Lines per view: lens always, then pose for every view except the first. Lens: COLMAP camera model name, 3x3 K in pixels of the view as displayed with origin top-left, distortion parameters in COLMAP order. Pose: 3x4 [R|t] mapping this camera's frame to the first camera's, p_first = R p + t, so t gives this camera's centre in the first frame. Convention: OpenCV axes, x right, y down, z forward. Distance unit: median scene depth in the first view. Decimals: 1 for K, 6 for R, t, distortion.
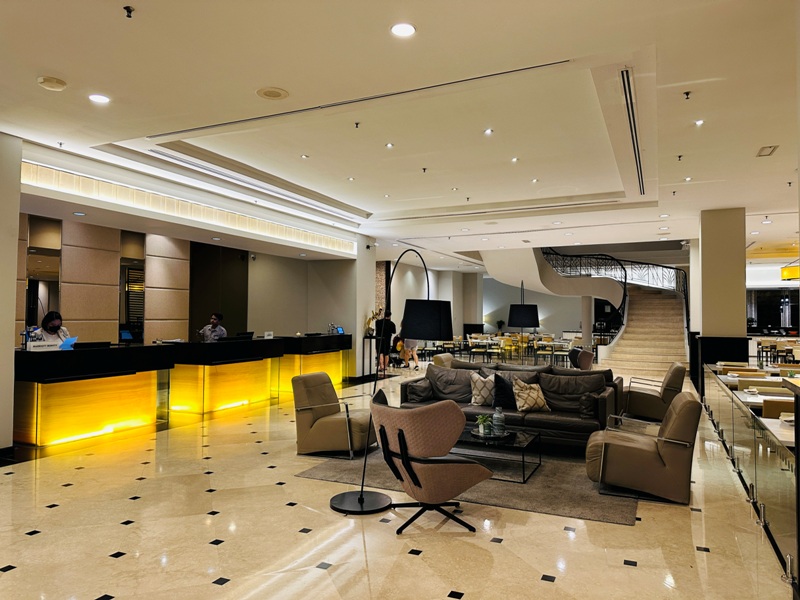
lens RADIAL K [[563.8, 0, 399.7], [0, 563.8, 301.3], [0, 0, 1]] dist [0.007238, 0.002692]
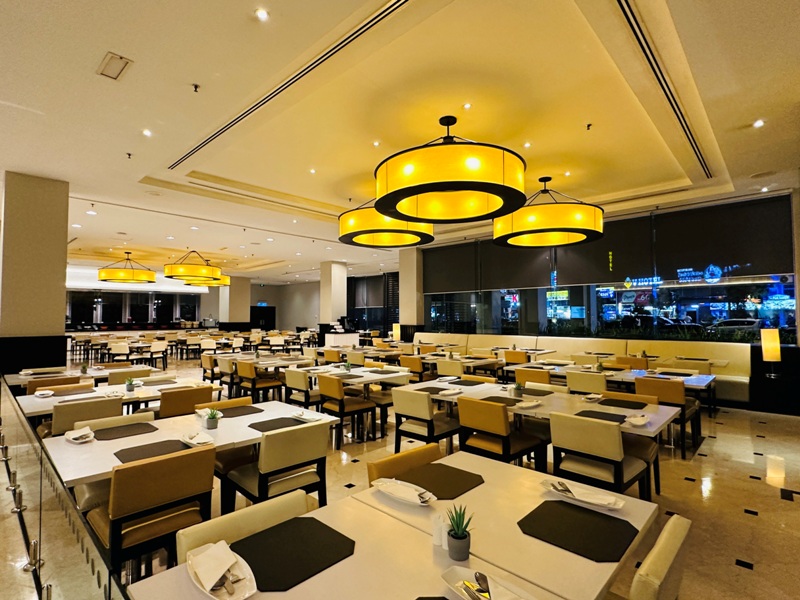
lens RADIAL K [[404.8, 0, 399.4], [0, 404.8, 300.0], [0, 0, 1]] dist [-0.001045, 0.000092]
pose [[0.316213, 0.031222, 0.948174, 0.095630], [-0.020430, 0.999451, -0.026097, 0.007862], [-0.948468, -0.011119, 0.316677, 0.162742]]
